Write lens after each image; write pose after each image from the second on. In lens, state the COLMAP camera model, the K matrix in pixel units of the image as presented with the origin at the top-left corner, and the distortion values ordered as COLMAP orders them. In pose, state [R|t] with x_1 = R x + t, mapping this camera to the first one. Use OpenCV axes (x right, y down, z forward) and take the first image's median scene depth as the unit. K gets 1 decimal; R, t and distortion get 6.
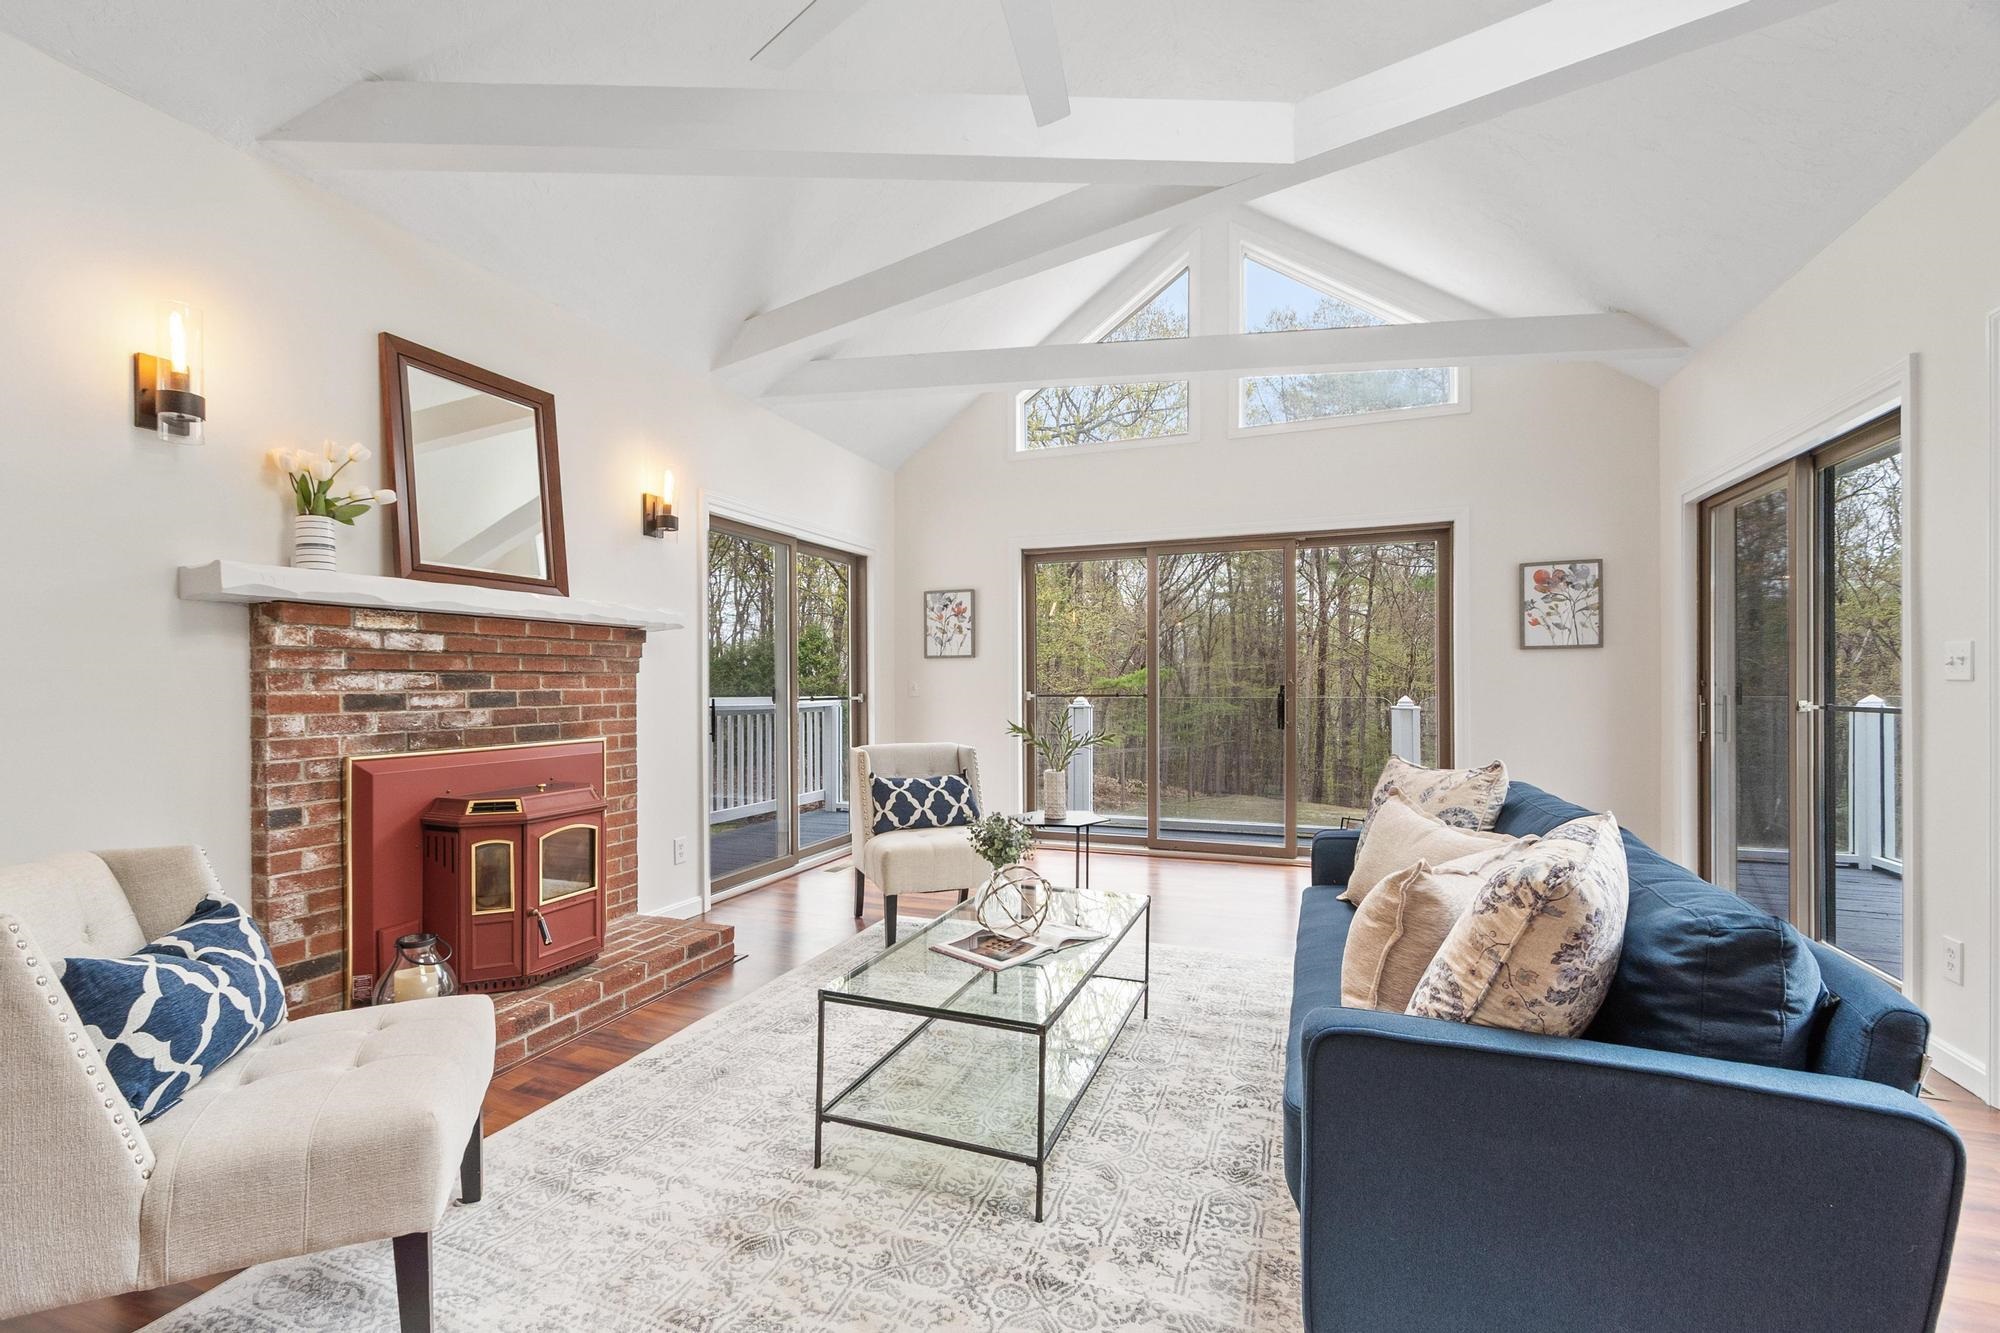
lens RADIAL K [[873.0, 0, 955.1], [0, 873.0, 686.3], [0, 0, 1]] dist [0.003641, 0.000195]
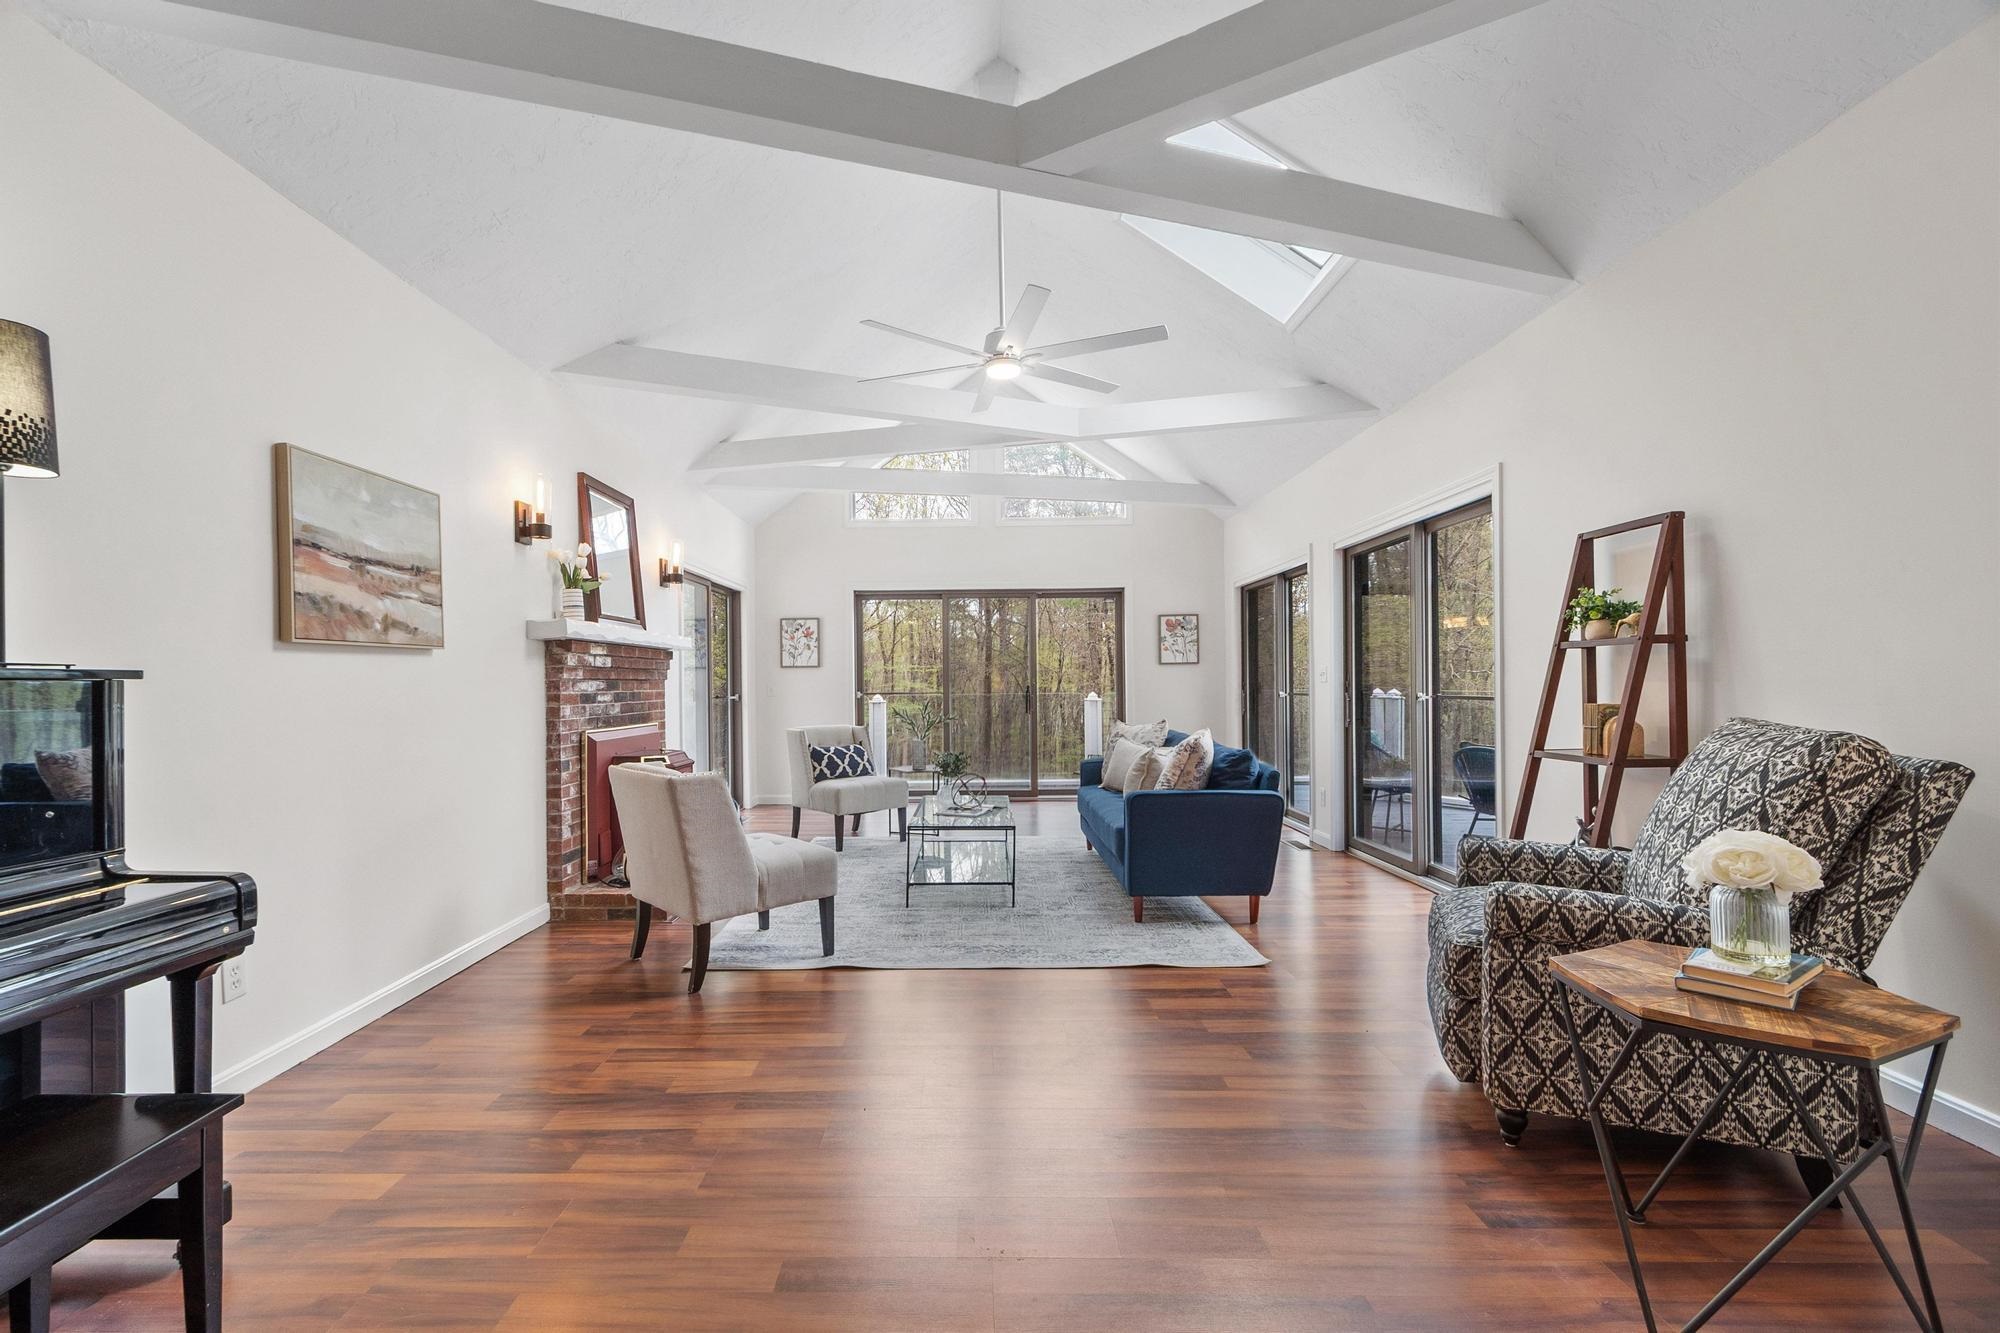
lens RADIAL K [[873.0, 0, 955.1], [0, 873.0, 686.3], [0, 0, 1]] dist [0.003641, 0.000195]
pose [[0.931012, -0.005413, 0.364948, -0.498193], [0.006766, 0.999974, -0.002430, 0.003167], [-0.364925, 0.004732, 0.931025, -0.636680]]
